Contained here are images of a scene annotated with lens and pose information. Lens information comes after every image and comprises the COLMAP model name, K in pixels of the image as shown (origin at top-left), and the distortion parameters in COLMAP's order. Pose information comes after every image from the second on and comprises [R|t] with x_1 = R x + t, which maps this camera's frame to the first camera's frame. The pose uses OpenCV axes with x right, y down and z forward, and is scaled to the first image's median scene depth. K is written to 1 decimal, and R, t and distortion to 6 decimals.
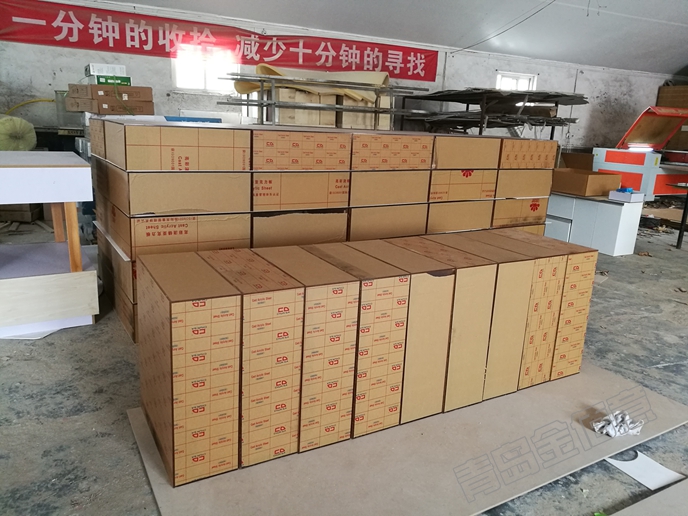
lens RADIAL K [[541.4, 0, 344.0], [0, 541.4, 258.0], [0, 0, 1]] dist [-0.023541, 0.060528]
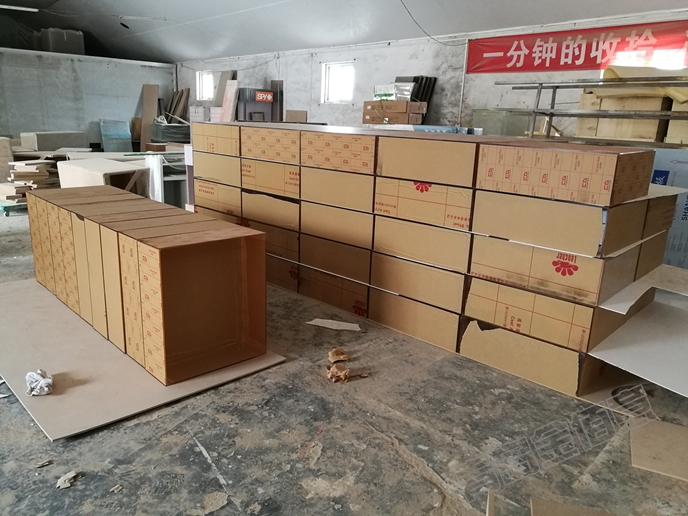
lens RADIAL K [[541.4, 0, 344.0], [0, 541.4, 258.0], [0, 0, 1]] dist [-0.023541, 0.060528]
pose [[0.245600, 0.212731, -0.945741, 0.618646], [-0.265813, 0.953006, 0.145336, -0.093650], [0.932215, 0.215696, 0.290605, 0.458354]]
